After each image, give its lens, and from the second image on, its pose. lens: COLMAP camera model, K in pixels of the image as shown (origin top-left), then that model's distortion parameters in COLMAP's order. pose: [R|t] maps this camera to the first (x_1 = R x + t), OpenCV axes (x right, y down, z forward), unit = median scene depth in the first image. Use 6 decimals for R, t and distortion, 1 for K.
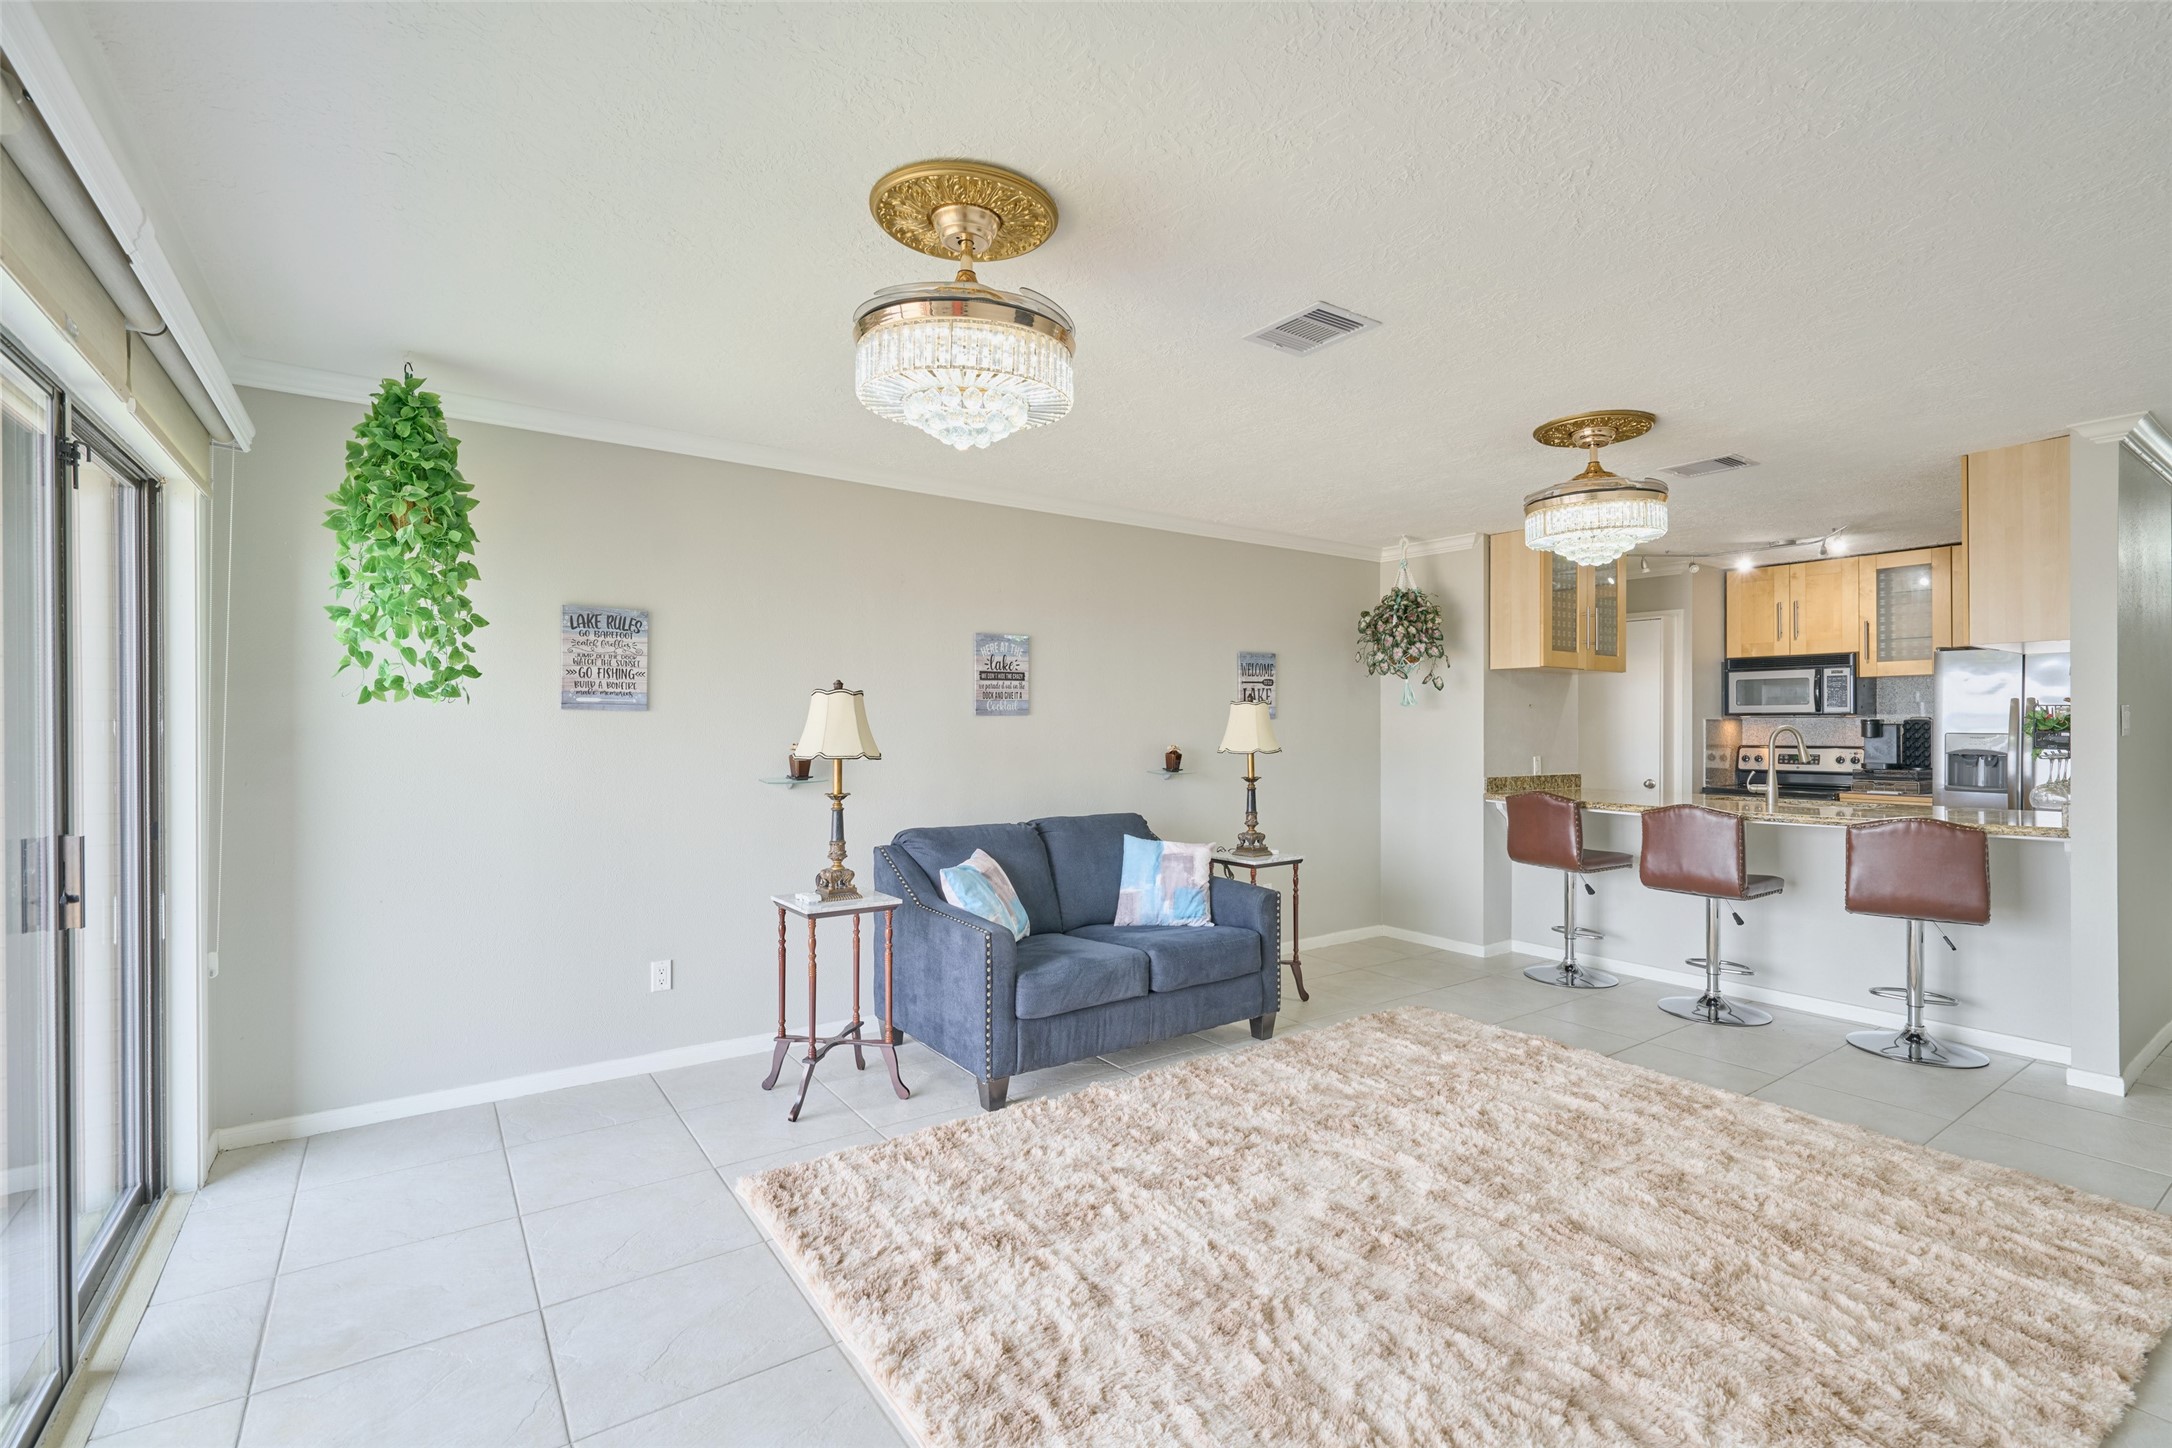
lens RADIAL K [[967.2, 0, 1086.0], [0, 967.2, 724.0], [0, 0, 1]] dist [-0.008919, -0.000179]
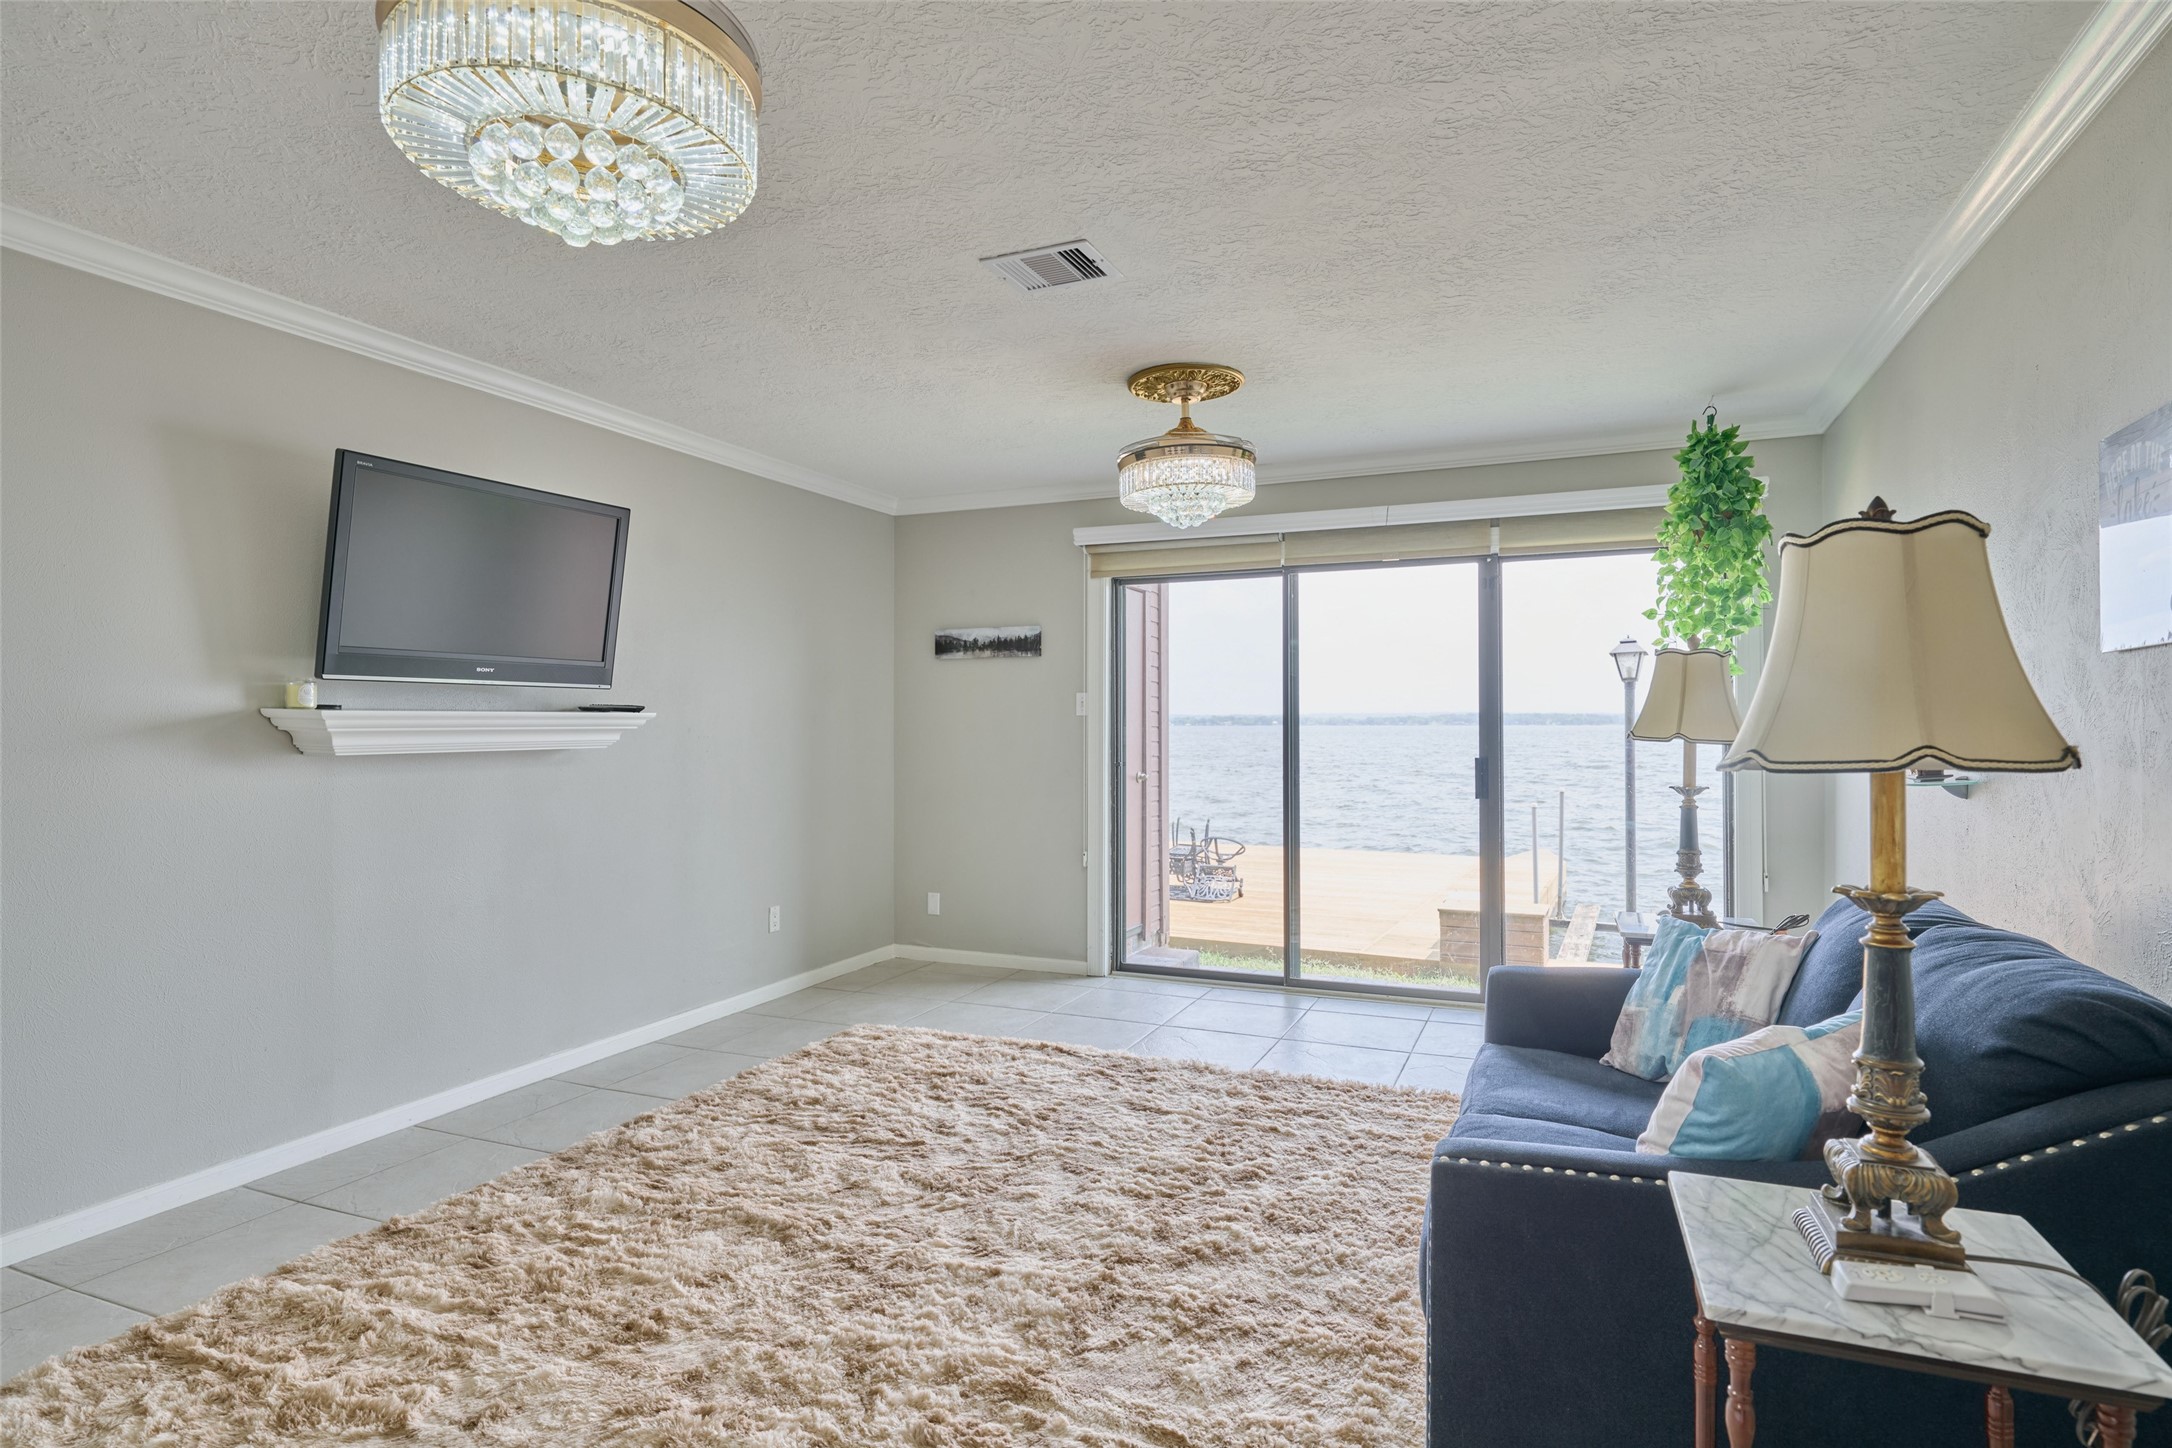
lens RADIAL K [[1105.8, 0, 1086.0], [0, 1105.8, 724.0], [0, 0, 1]] dist [-0.000333, 0.000132]
pose [[-0.847654, -0.002964, -0.530541, 1.331154], [-0.002066, 0.999995, -0.002286, 0.061963], [0.530545, -0.000842, -0.847656, 3.319129]]
